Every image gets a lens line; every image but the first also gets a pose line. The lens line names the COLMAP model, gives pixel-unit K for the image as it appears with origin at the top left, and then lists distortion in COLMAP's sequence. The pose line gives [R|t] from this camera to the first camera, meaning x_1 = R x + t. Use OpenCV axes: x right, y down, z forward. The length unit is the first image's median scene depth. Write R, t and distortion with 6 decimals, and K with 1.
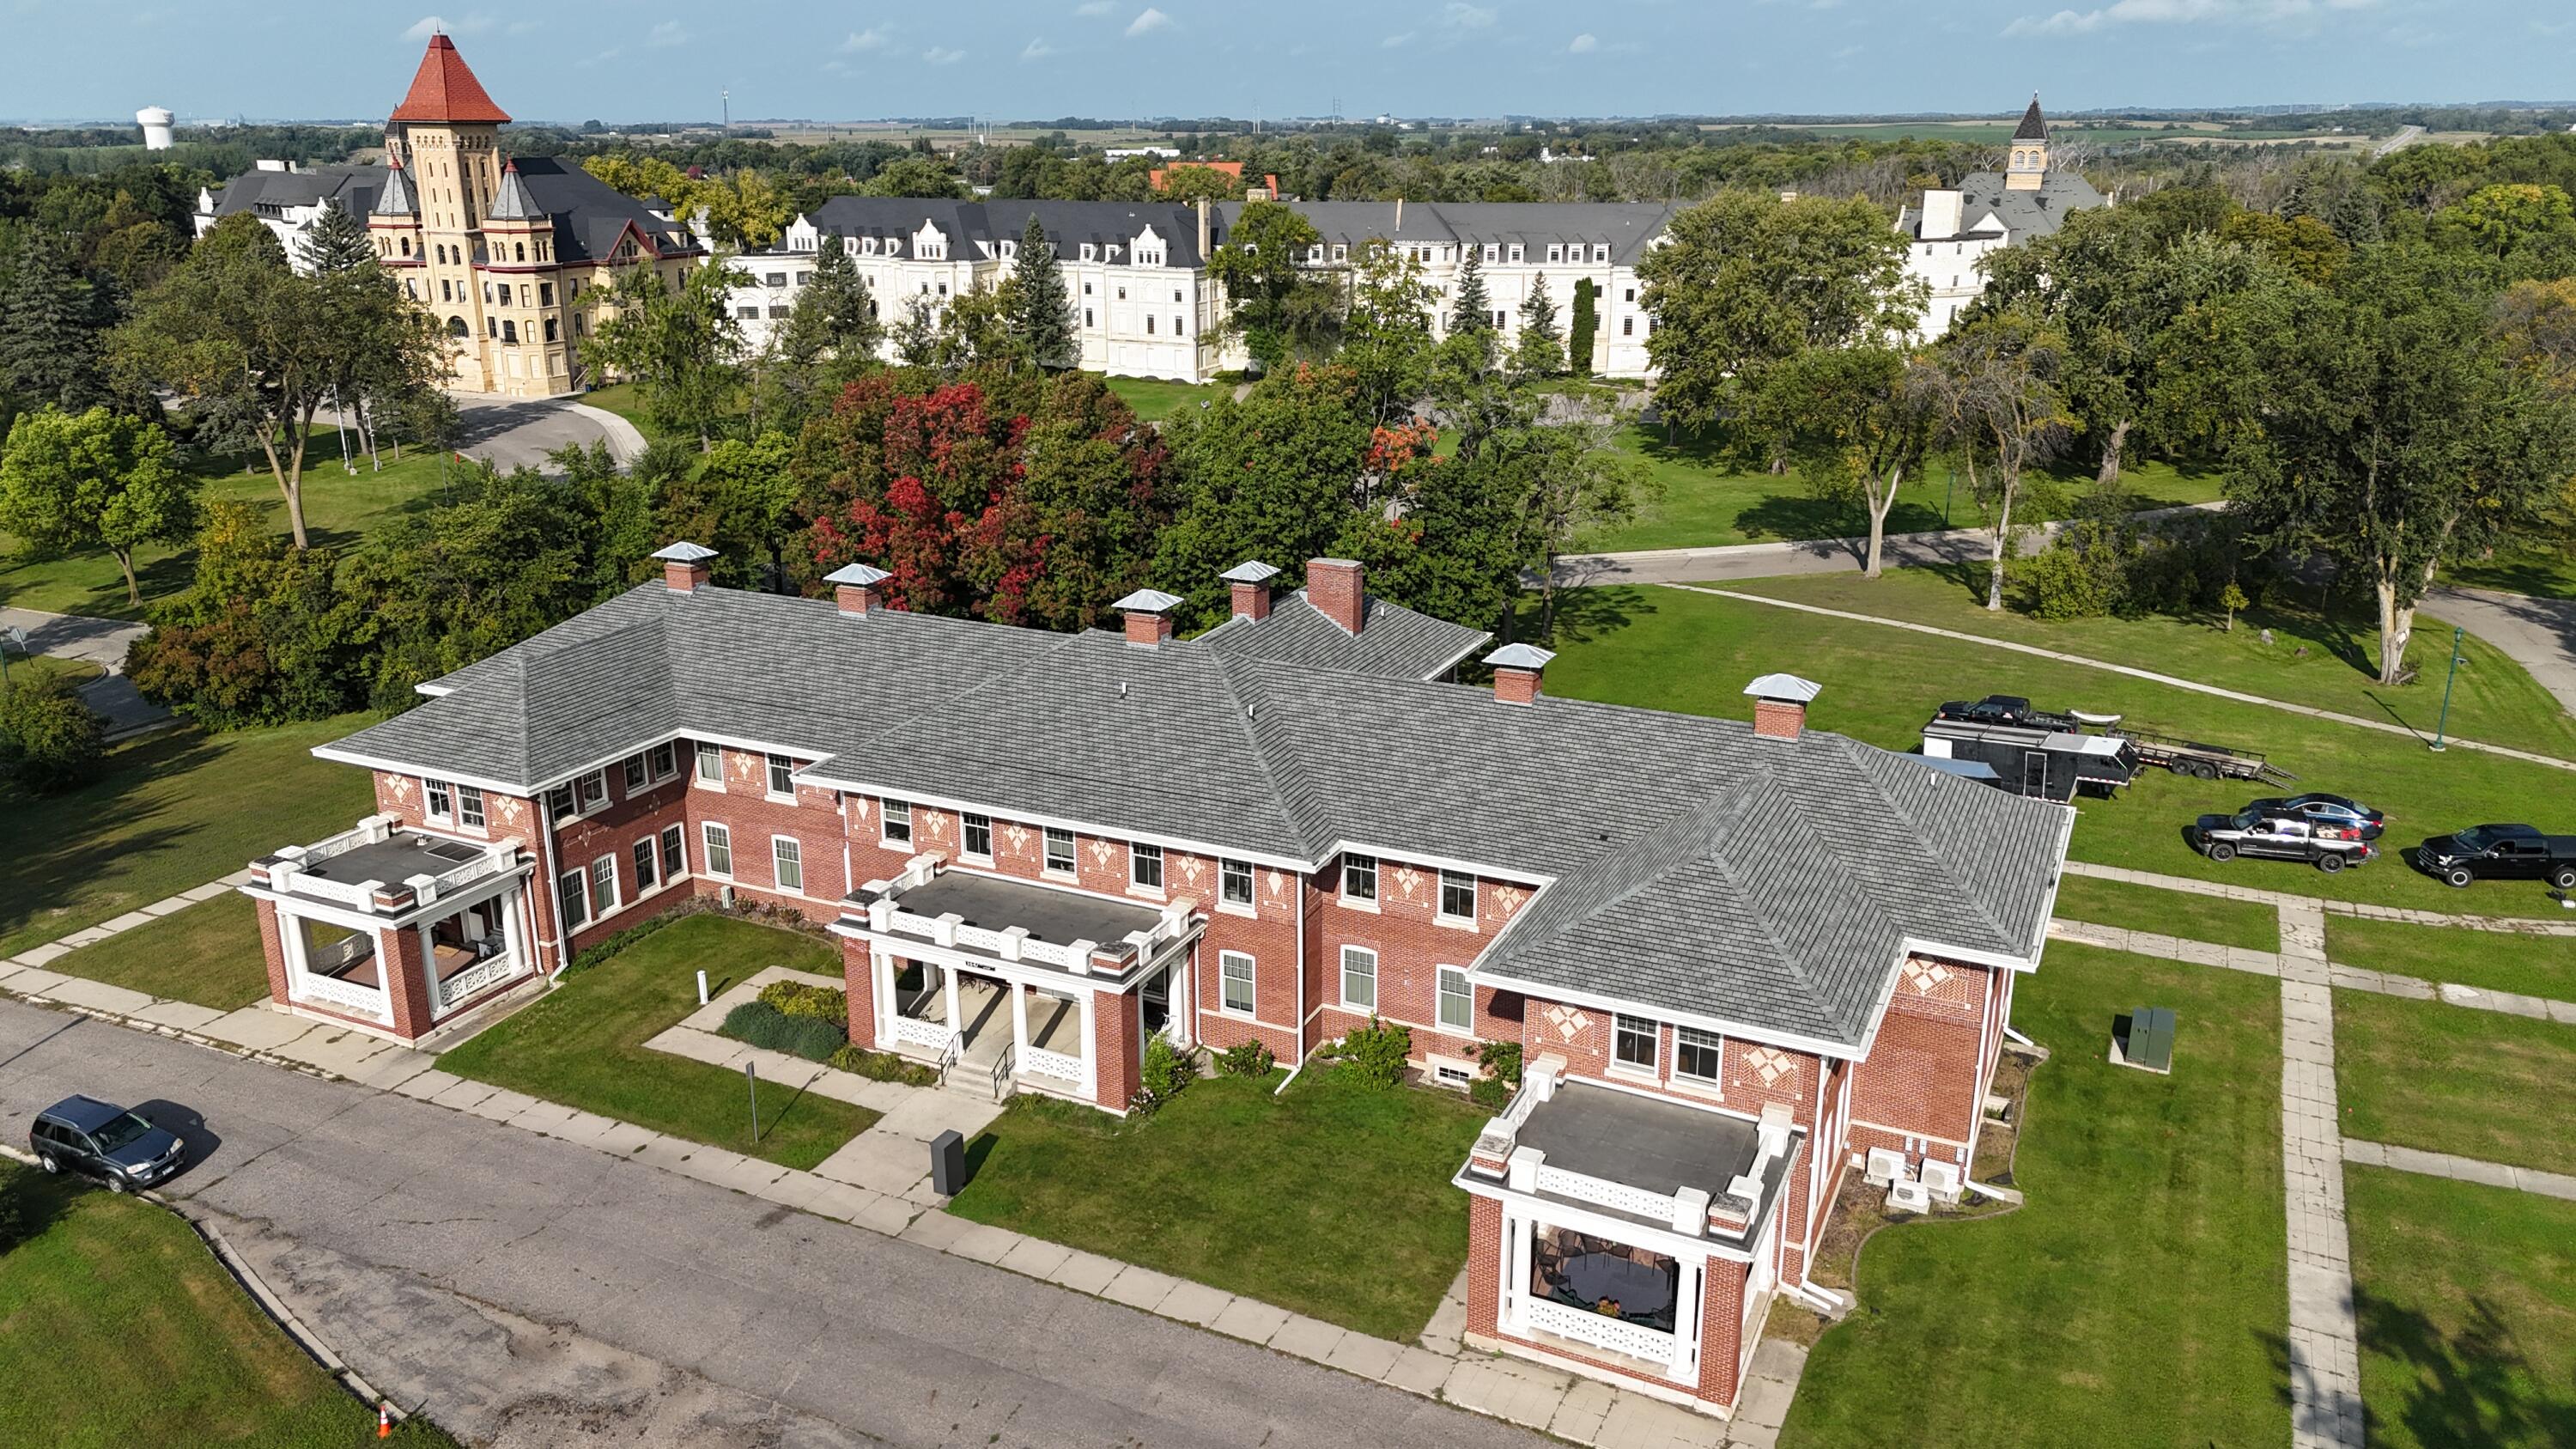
lens RADIAL K [[1879.9, 0, 1288.3], [0, 1879.9, 713.7], [0, 0, 1]] dist [0.088265, -0.096696]
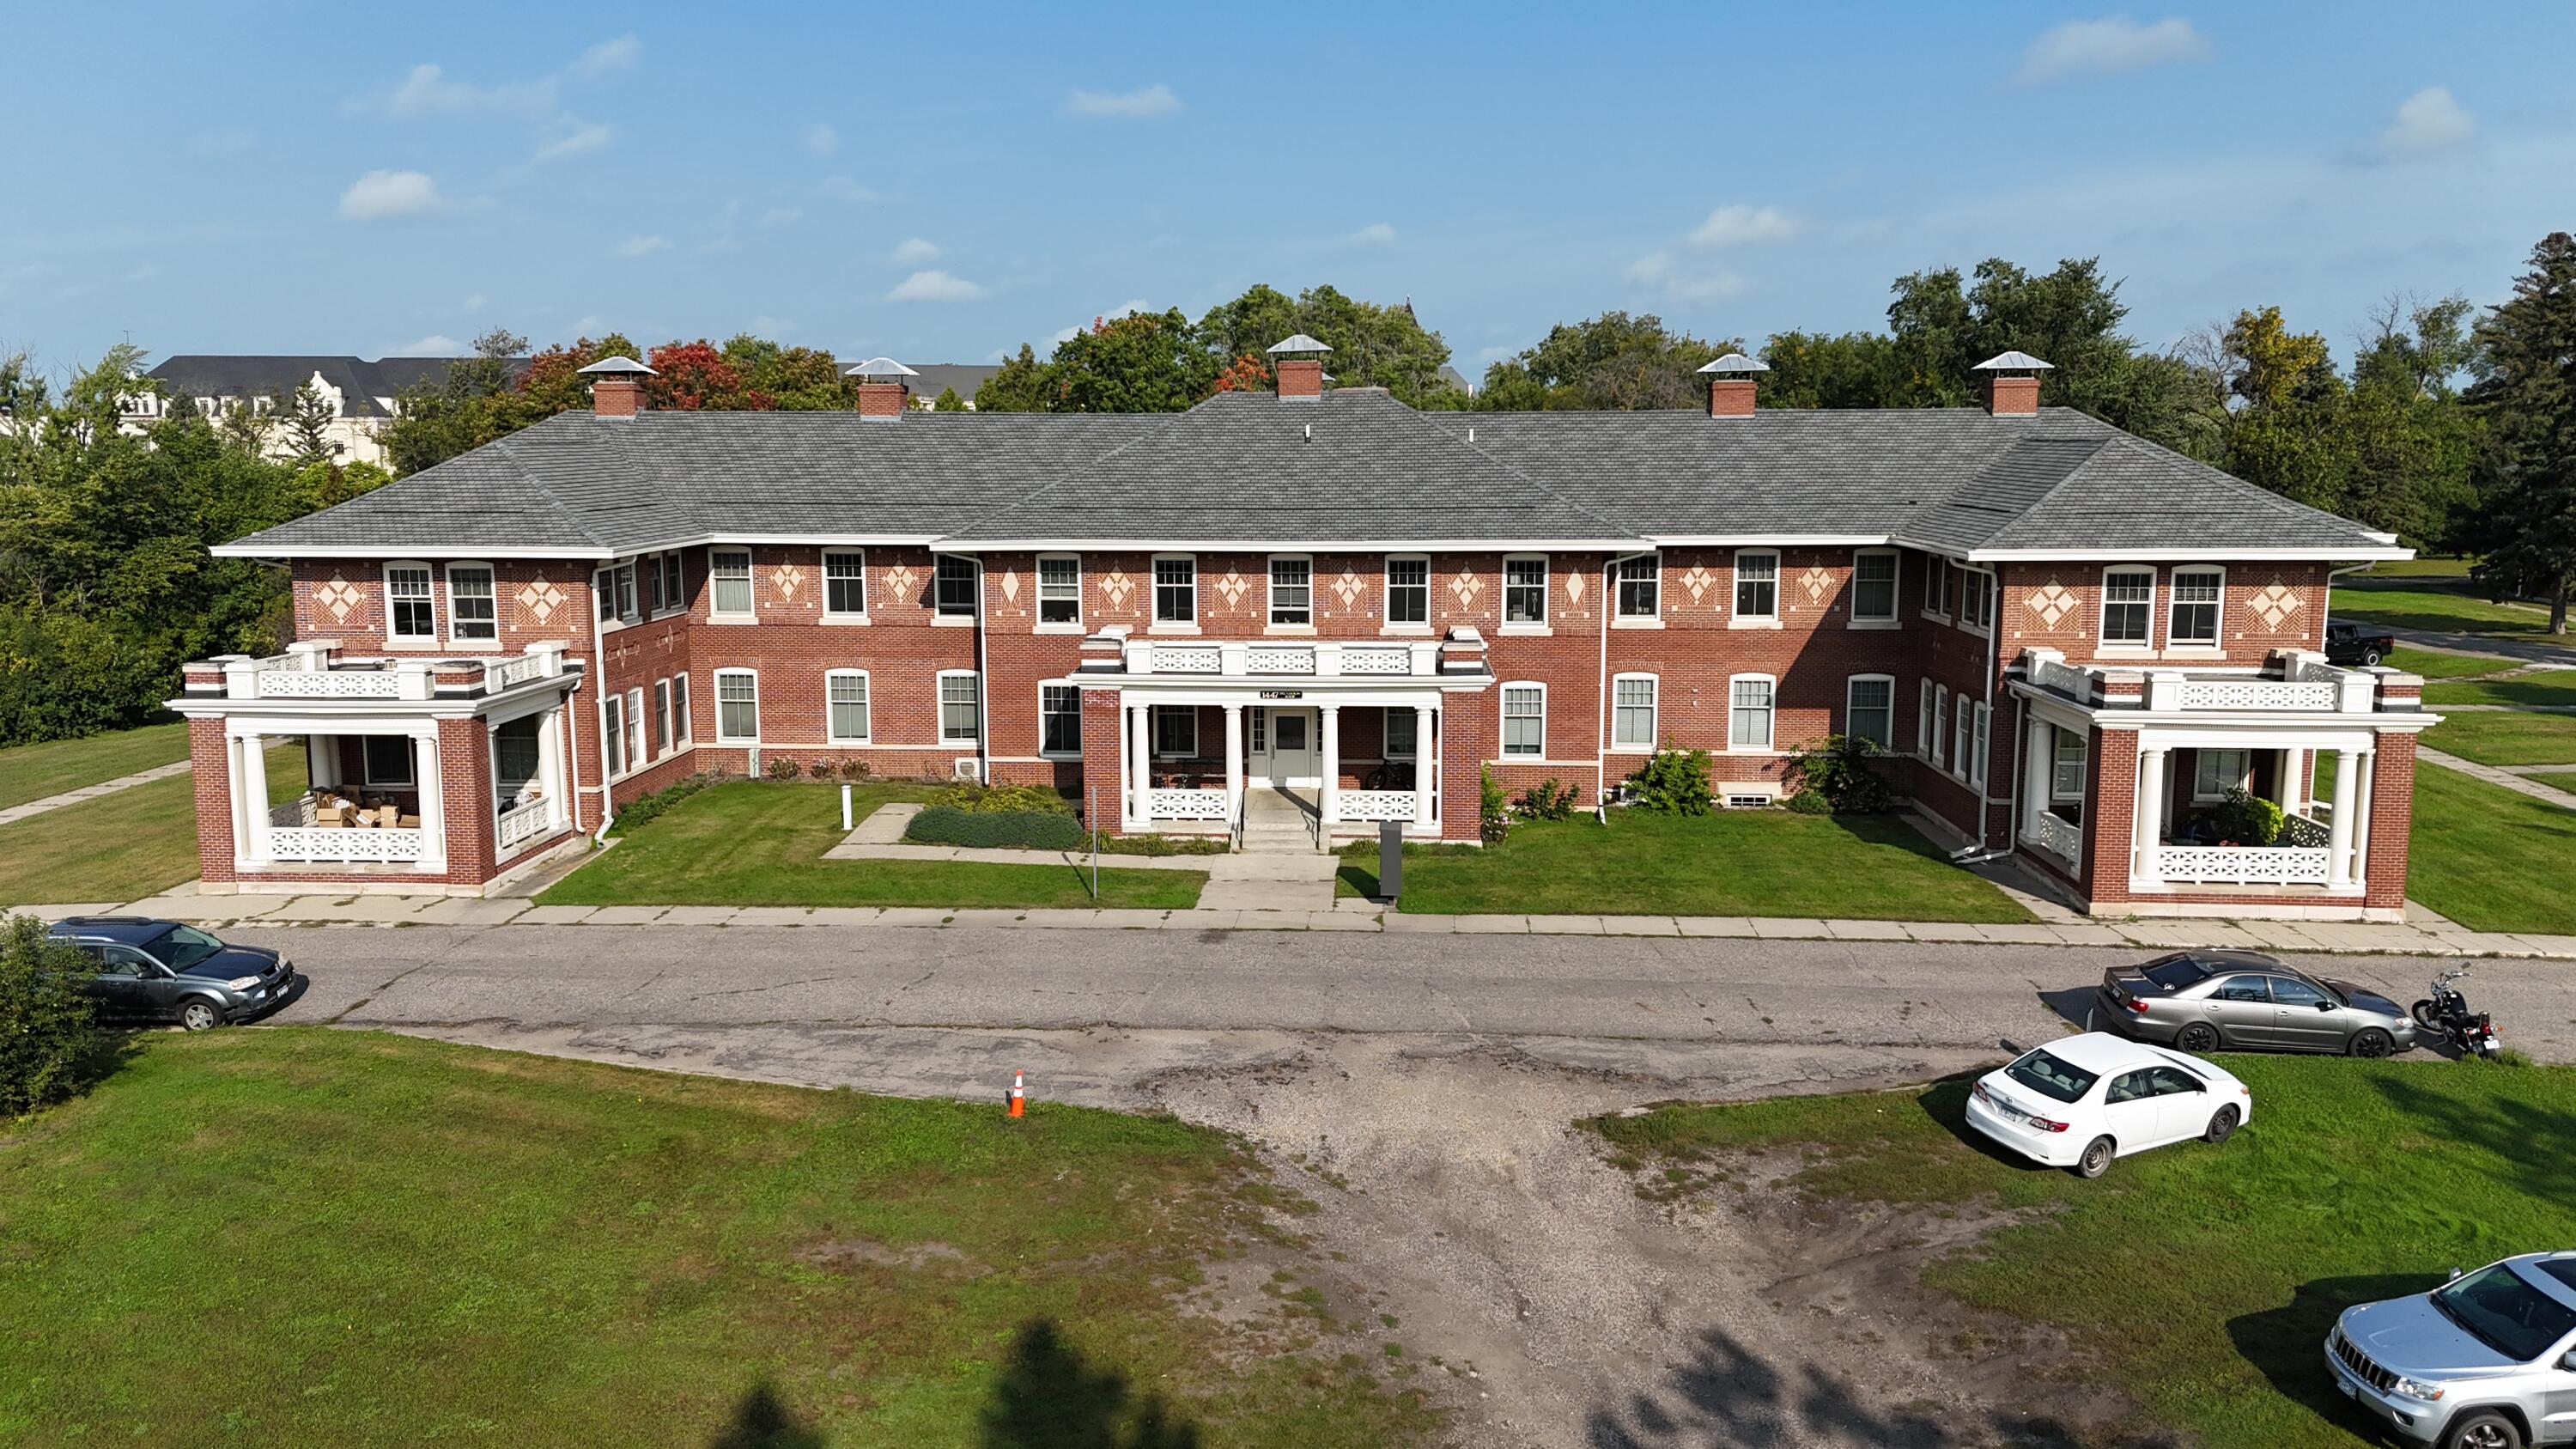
lens RADIAL K [[1879.9, 0, 1288.3], [0, 1879.9, 713.7], [0, 0, 1]] dist [0.088265, -0.096696]
pose [[0.923910, -0.055419, 0.378576, -0.419593], [0.114759, 0.984038, -0.136017, 0.225312], [-0.364995, 0.169112, 0.915521, 0.216078]]
